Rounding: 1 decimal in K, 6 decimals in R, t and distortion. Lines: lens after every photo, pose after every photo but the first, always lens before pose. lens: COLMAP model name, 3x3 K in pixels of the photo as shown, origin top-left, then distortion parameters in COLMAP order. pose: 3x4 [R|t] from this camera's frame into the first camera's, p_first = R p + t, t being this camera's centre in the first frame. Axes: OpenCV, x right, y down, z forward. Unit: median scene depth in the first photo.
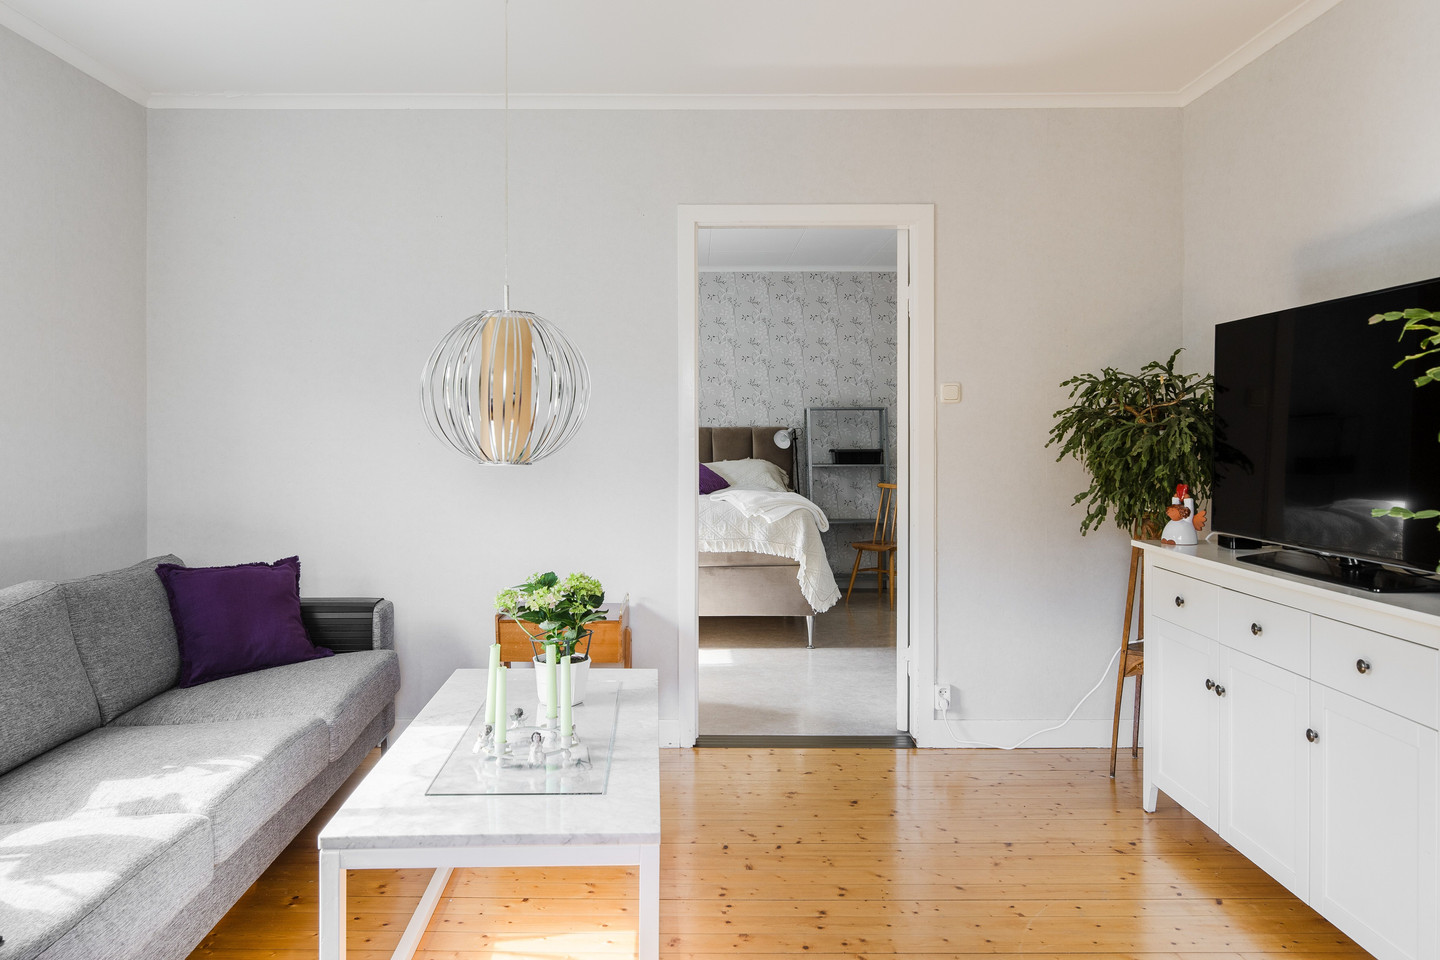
lens RADIAL K [[961.3, 0, 696.7], [0, 961.3, 428.2], [0, 0, 1]] dist [0.001808, -0.054222]
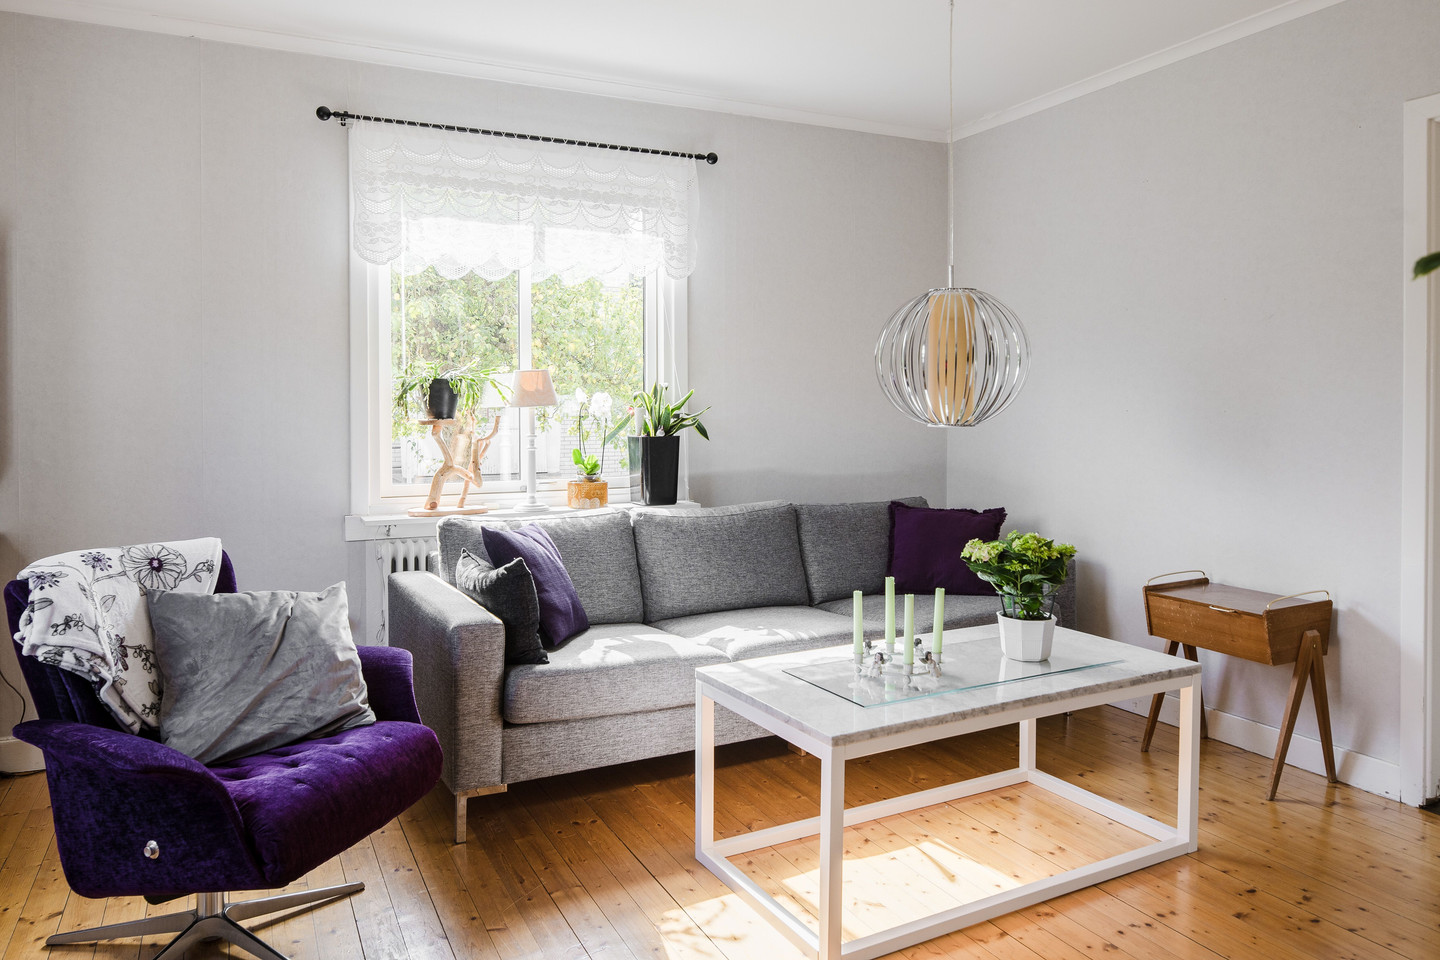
lens RADIAL K [[961.3, 0, 696.7], [0, 961.3, 428.2], [0, 0, 1]] dist [0.001808, -0.054222]
pose [[0.418313, 0.017077, -0.908143, 0.485969], [0.009534, 0.999686, 0.023190, 0.007094], [0.908253, -0.018359, 0.418018, 0.185831]]
